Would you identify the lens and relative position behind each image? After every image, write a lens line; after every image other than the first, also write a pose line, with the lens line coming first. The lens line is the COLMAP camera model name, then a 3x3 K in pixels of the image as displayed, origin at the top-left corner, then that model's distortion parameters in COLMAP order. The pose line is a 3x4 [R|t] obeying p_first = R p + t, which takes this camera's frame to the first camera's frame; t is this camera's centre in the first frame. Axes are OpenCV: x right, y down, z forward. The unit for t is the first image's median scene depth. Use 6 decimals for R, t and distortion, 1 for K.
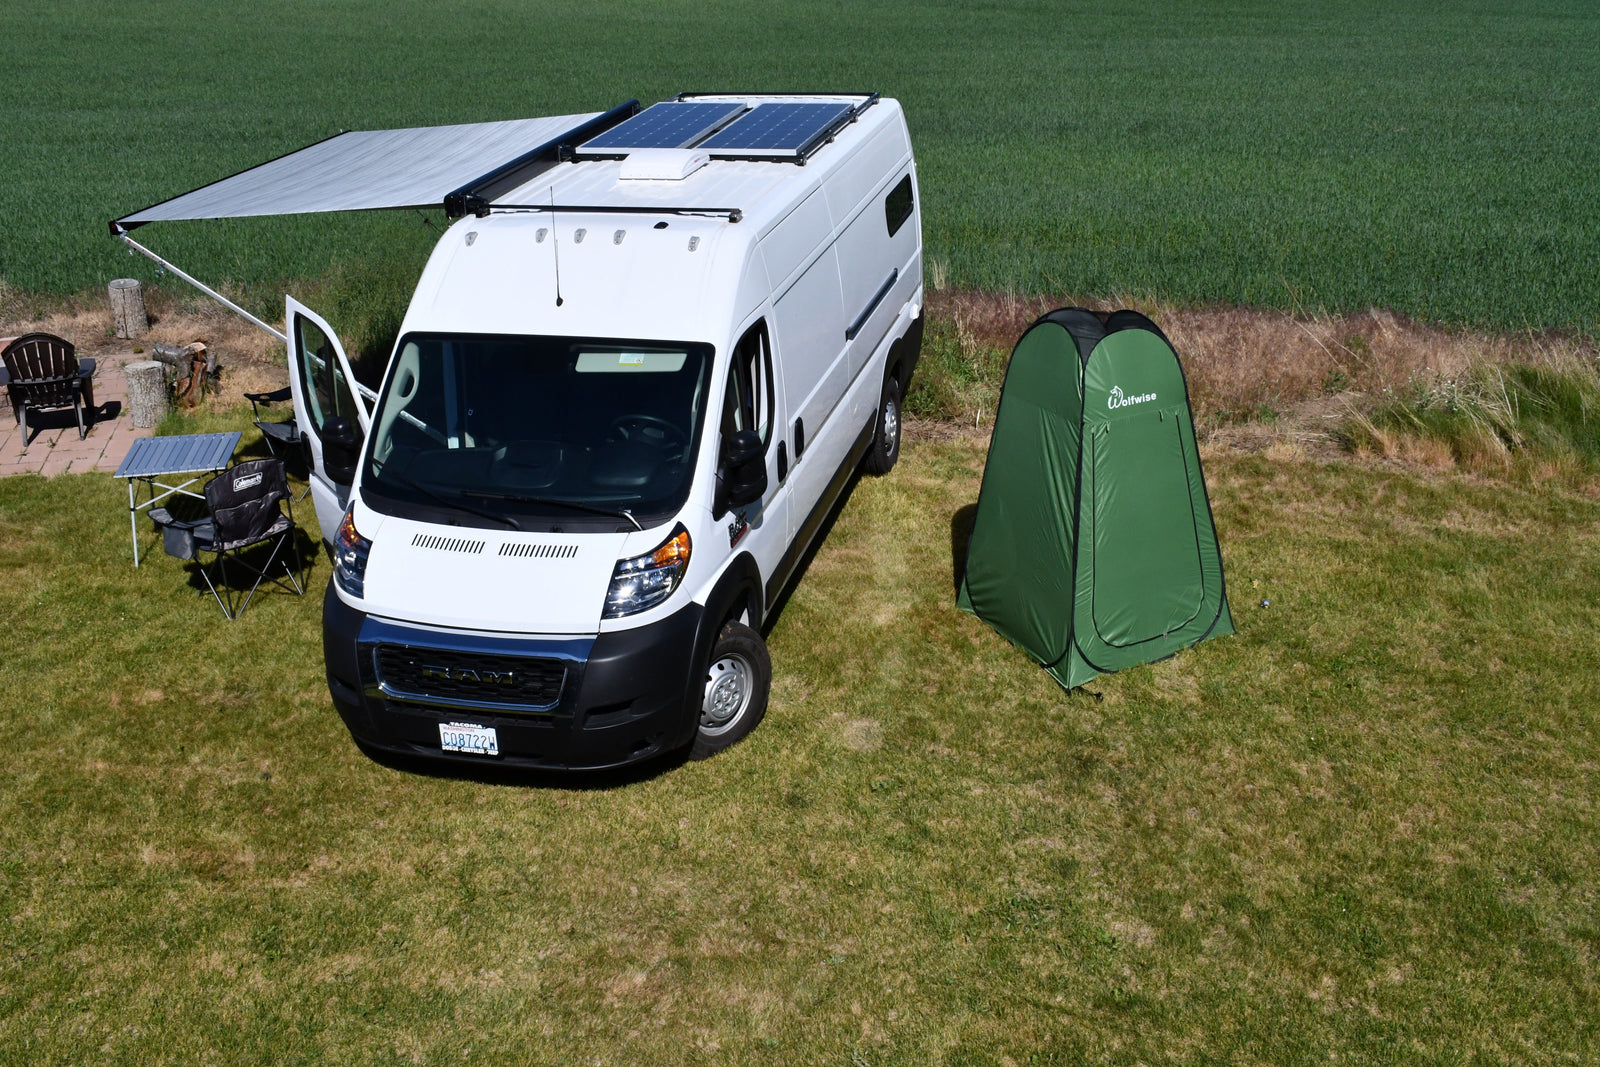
lens RADIAL K [[1776.3, 0, 800.0], [0, 1776.3, 533.5], [0, 0, 1]] dist [-0.052471, -0.004752]
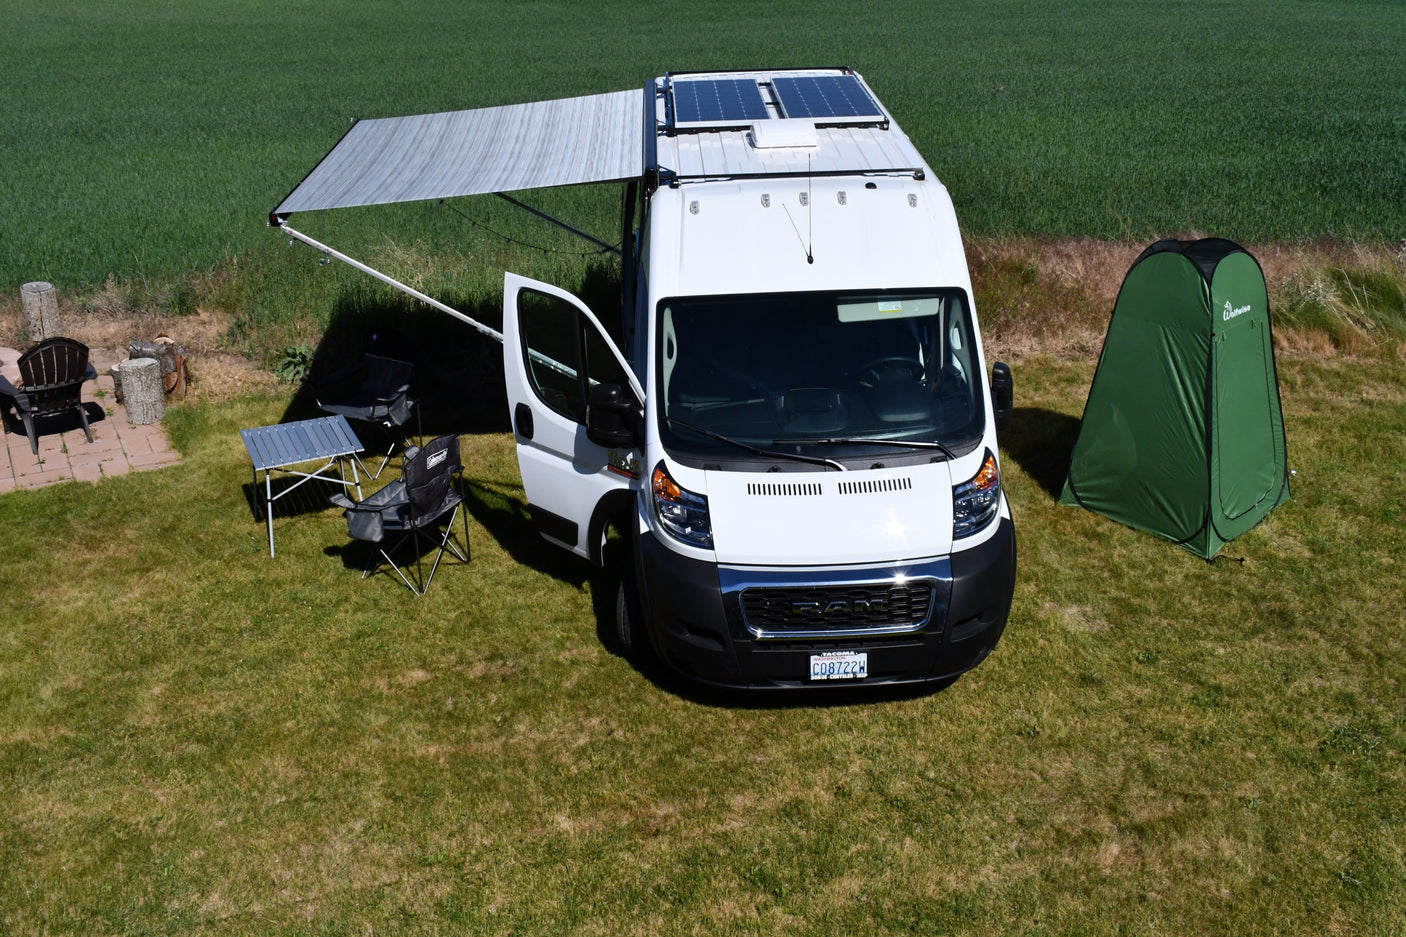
lens RADIAL K [[1560.9, 0, 703.0], [0, 1560.9, 468.5], [0, 0, 1]] dist [-0.052471, -0.004752]
pose [[0.955143, -0.104033, 0.277269, -0.481589], [0.103595, 0.994486, 0.016270, -0.025897], [-0.277433, 0.013183, 0.960655, 0.101743]]
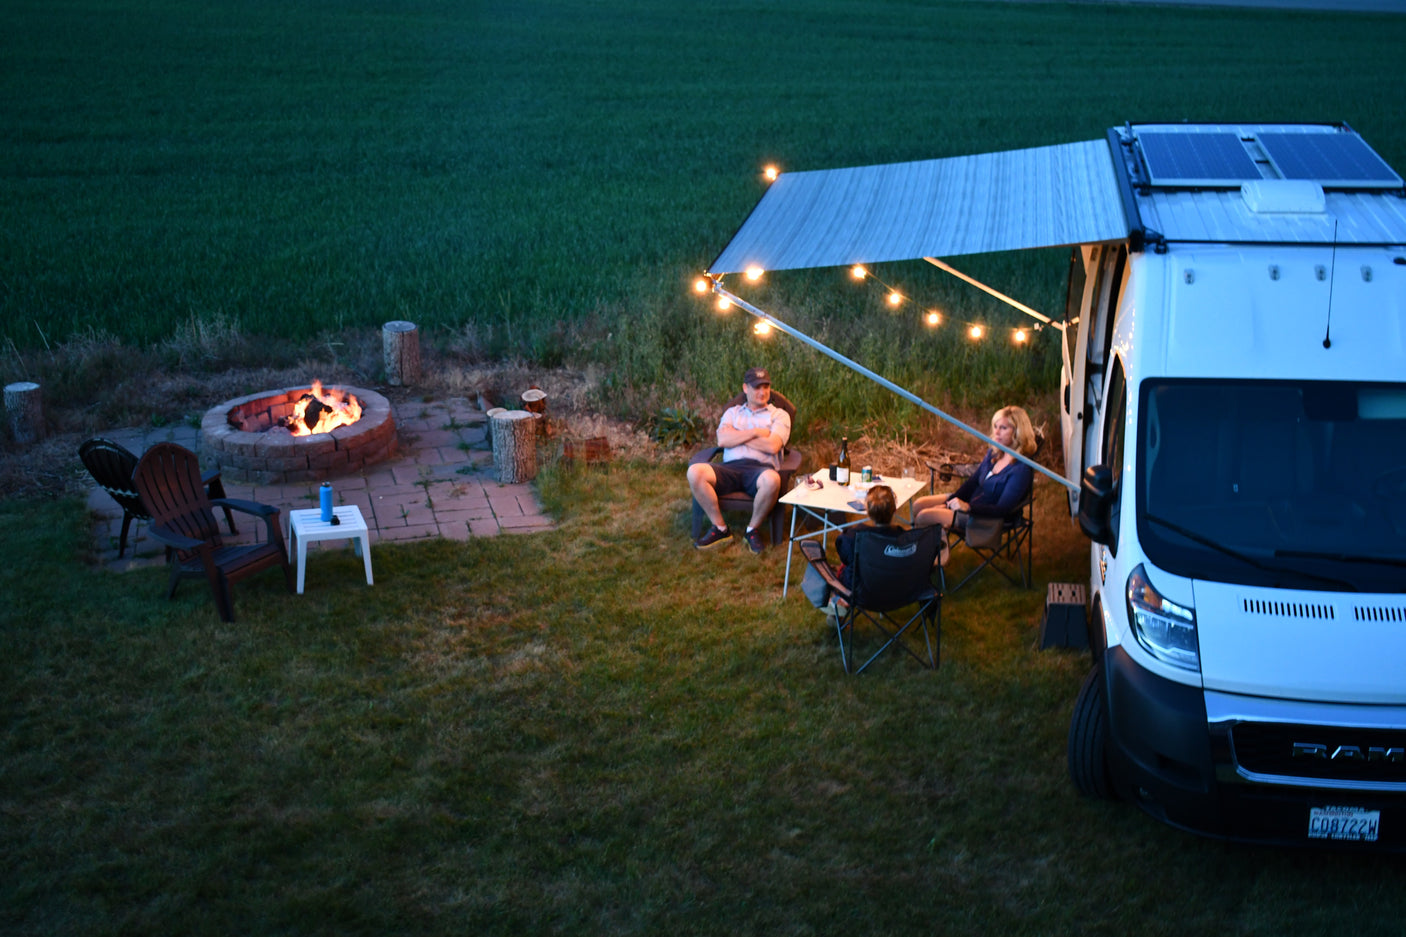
lens RADIAL K [[1805.1, 0, 703.0], [0, 1805.1, 468.5], [0, 0, 1]] dist [-0.019611, -0.033479]
pose [[0.995430, -0.020782, 0.093207, -0.556067], [0.025889, 0.998210, -0.053917, -0.023296], [-0.091920, 0.056083, 0.994186, 0.095818]]
